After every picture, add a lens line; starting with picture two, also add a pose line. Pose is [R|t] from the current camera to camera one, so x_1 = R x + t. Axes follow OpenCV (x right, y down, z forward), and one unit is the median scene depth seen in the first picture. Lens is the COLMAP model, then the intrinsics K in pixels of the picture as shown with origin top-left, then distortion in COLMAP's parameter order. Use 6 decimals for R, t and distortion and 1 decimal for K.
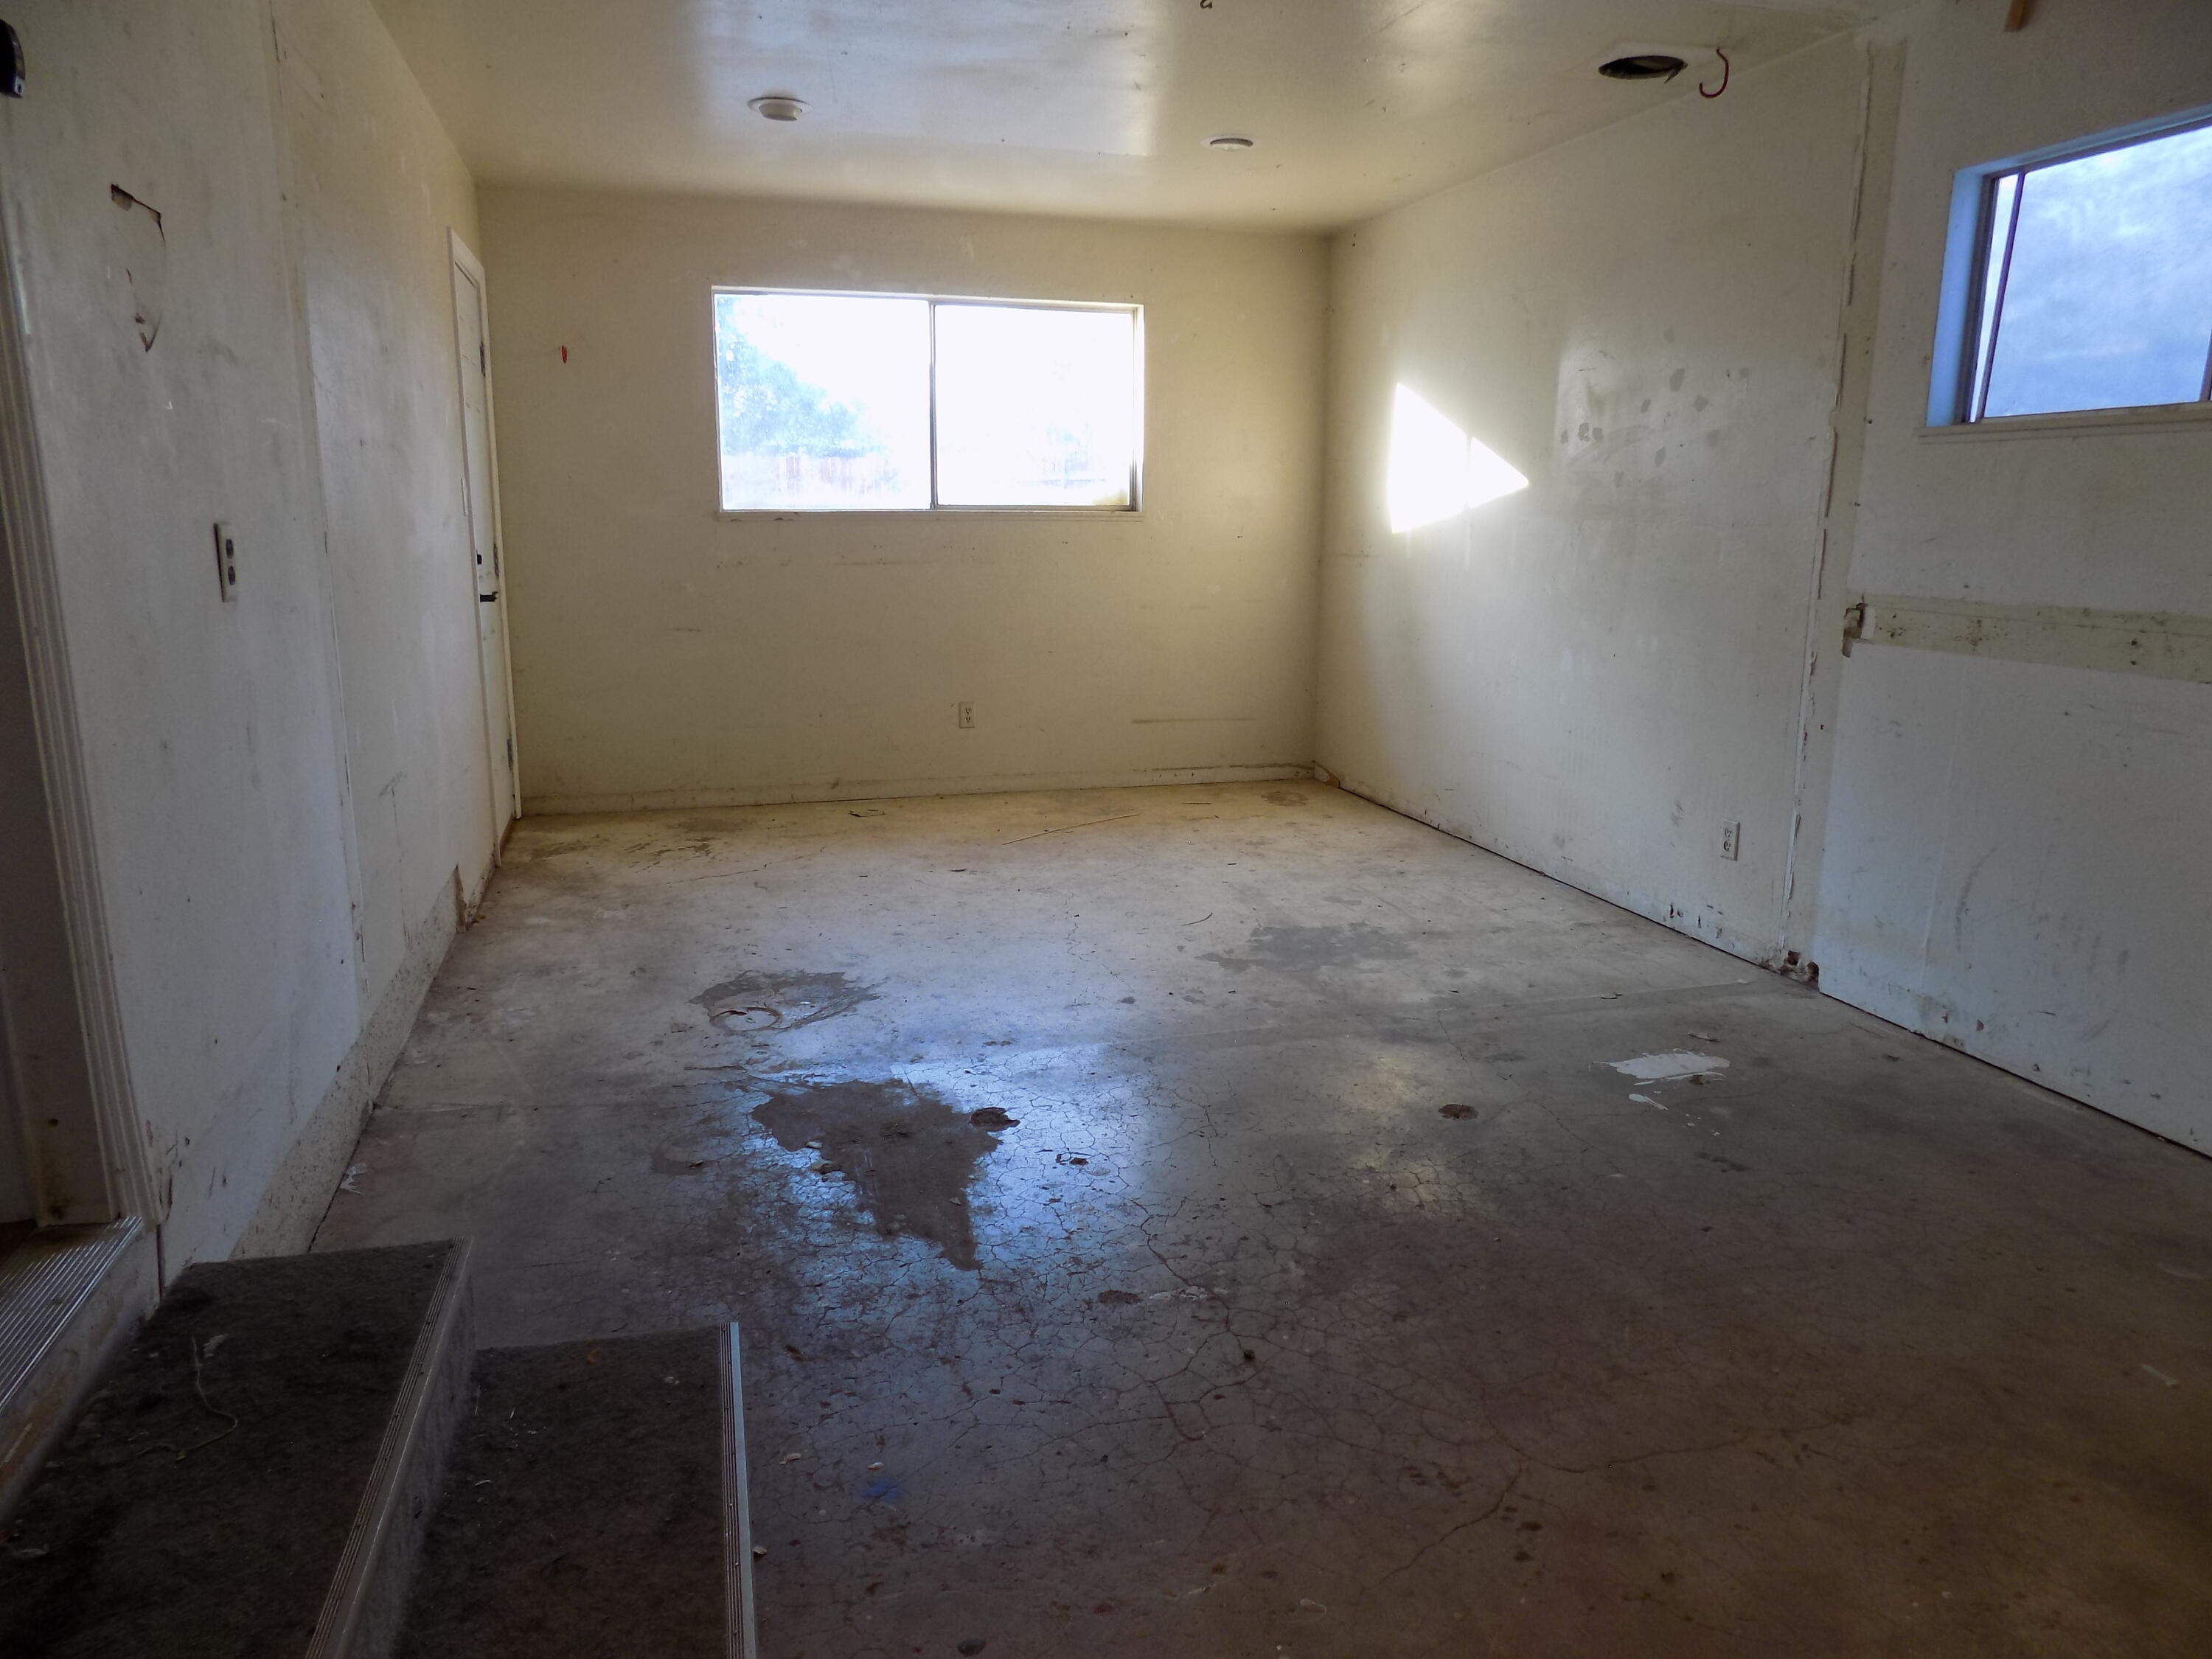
lens RADIAL K [[1487.8, 0, 1117.7], [0, 1487.8, 811.1], [0, 0, 1]] dist [-0.077132, 0.073540]
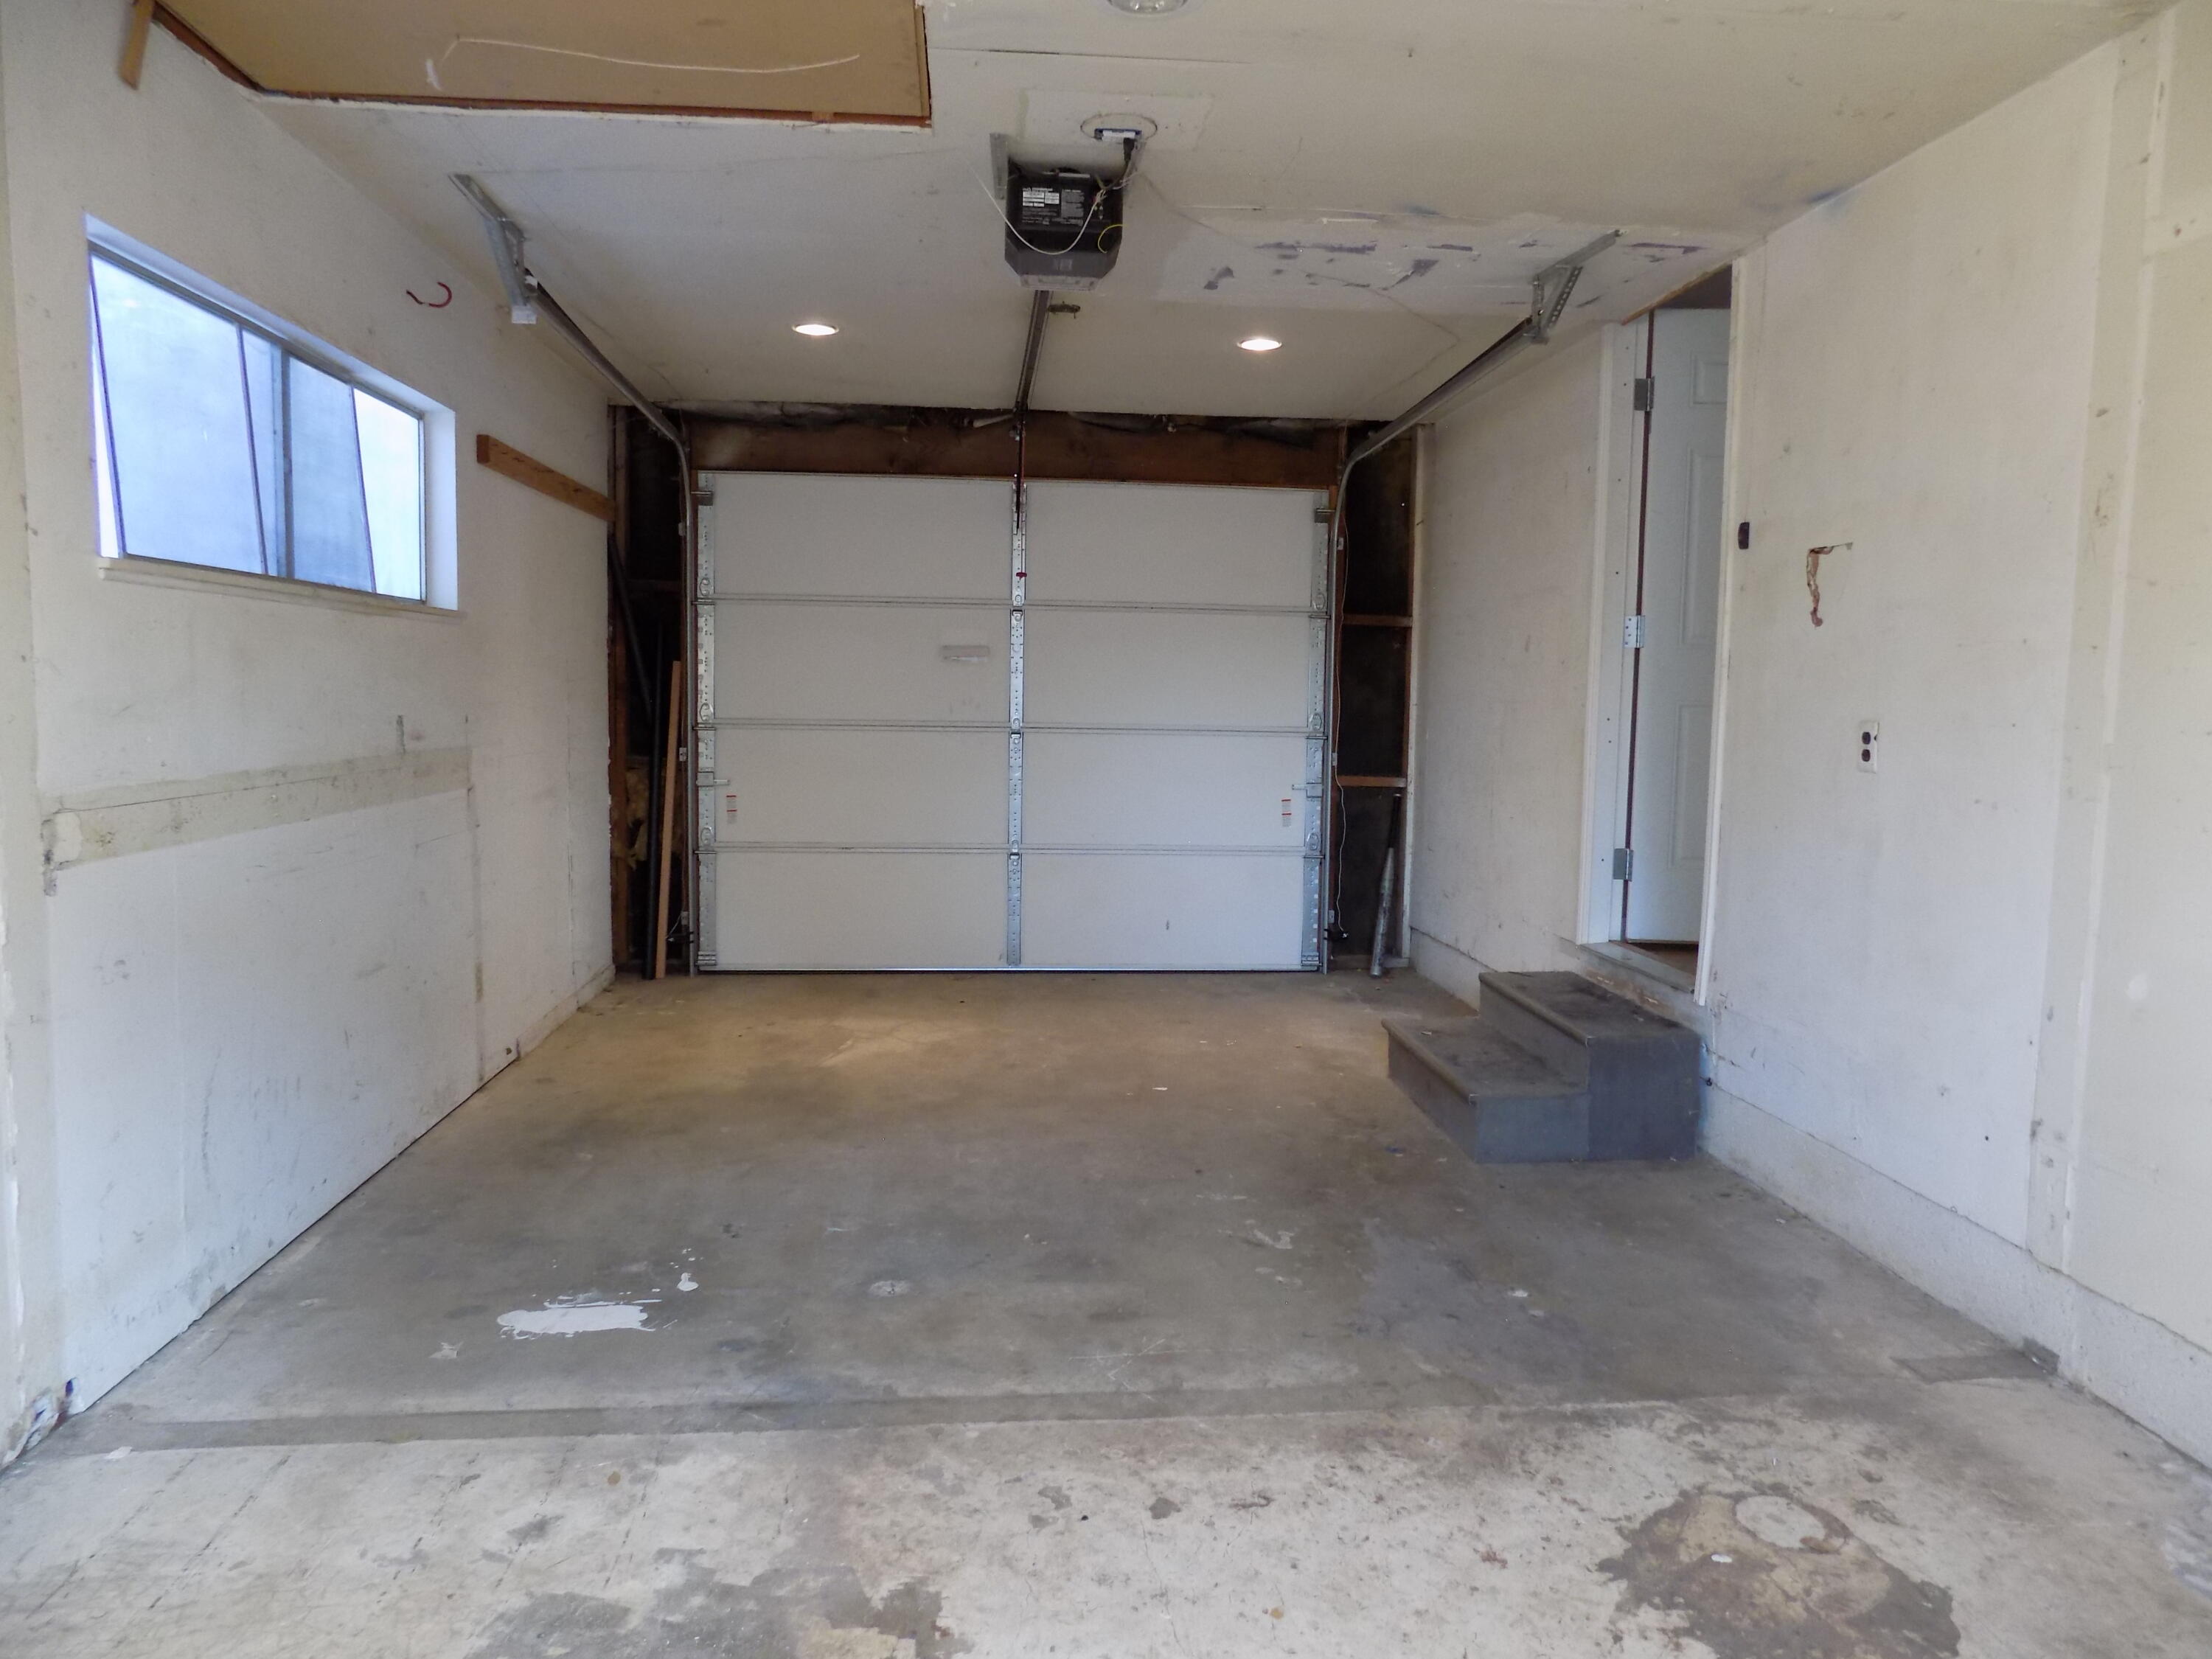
lens RADIAL K [[1487.8, 0, 1117.7], [0, 1487.8, 811.1], [0, 0, 1]] dist [-0.077132, 0.073540]
pose [[-0.981627, -0.039903, 0.186592, -0.077455], [0.013523, 0.960881, 0.276631, -0.320469], [-0.190331, 0.274072, -0.942687, 1.551297]]
